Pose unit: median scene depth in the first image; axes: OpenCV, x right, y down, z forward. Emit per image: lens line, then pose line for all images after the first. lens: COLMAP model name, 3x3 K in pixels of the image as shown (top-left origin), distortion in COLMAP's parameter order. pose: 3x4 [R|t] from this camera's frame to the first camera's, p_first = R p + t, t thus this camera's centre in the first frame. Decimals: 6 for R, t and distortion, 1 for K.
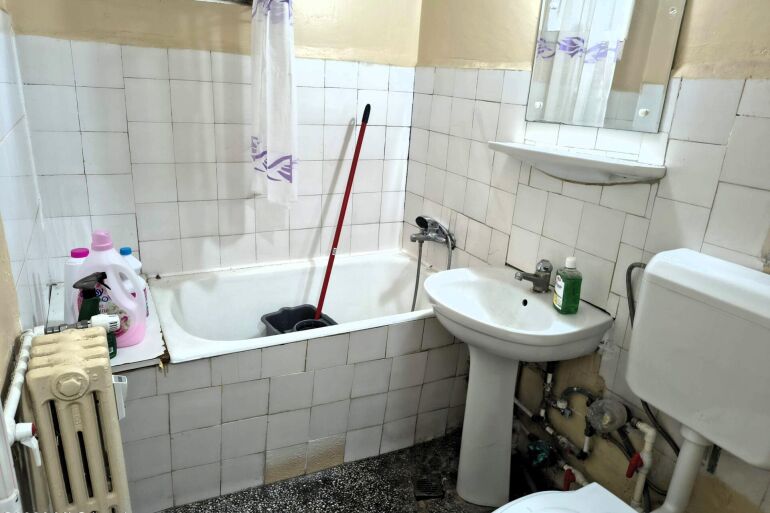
lens RADIAL K [[522.1, 0, 379.1], [0, 522.1, 258.9], [0, 0, 1]] dist [0.036695, -0.043395]
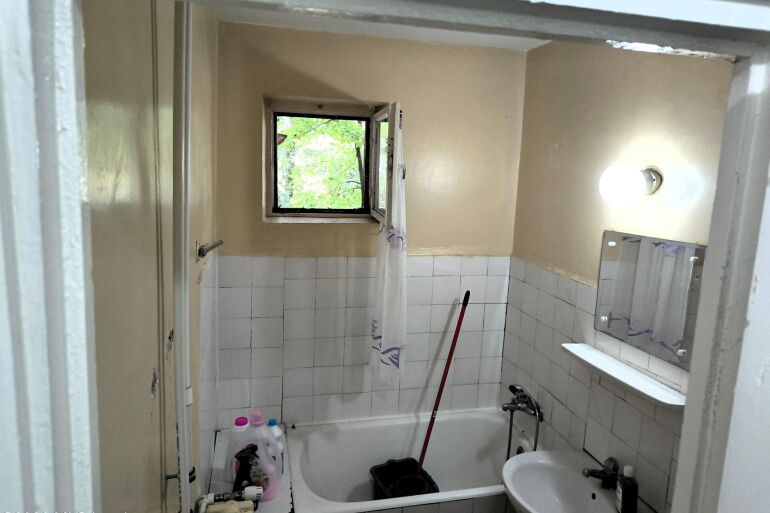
lens RADIAL K [[522.1, 0, 396.4], [0, 522.1, 237.6], [0, 0, 1]] dist [0.036695, -0.043395]
pose [[0.975158, 0.018427, -0.220742, 0.094075], [-0.061180, 0.980175, -0.188451, -0.200834], [0.212893, 0.197274, 0.956953, -0.254226]]
